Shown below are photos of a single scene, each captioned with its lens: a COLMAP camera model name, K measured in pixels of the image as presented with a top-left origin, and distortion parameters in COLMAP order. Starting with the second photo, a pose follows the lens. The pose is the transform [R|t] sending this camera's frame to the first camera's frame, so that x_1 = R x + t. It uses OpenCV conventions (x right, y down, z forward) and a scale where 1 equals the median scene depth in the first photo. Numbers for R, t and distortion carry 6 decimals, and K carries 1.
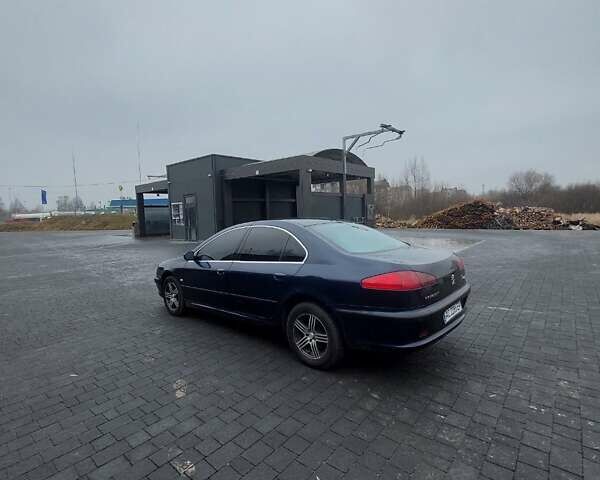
lens RADIAL K [[320.6, 0, 298.4], [0, 320.6, 249.8], [0, 0, 1]] dist [-0.018963, -0.001416]
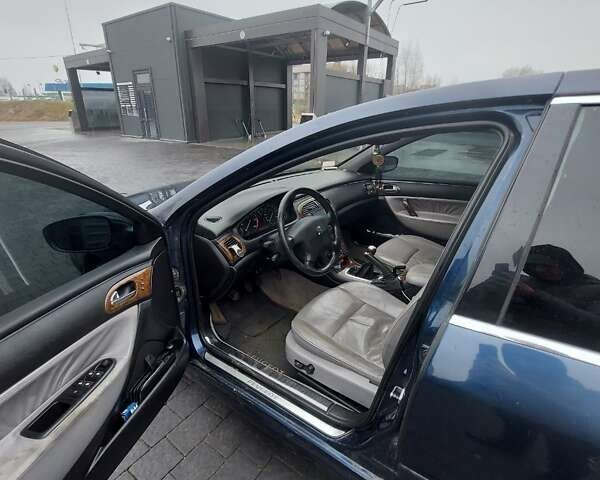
lens RADIAL K [[320.6, 0, 298.4], [0, 320.6, 249.8], [0, 0, 1]] dist [-0.018963, -0.001416]
pose [[0.995284, -0.005563, 0.096841, -0.058269], [-0.023669, 0.954250, 0.298073, -0.009210], [-0.094069, -0.298960, 0.949618, 0.163645]]
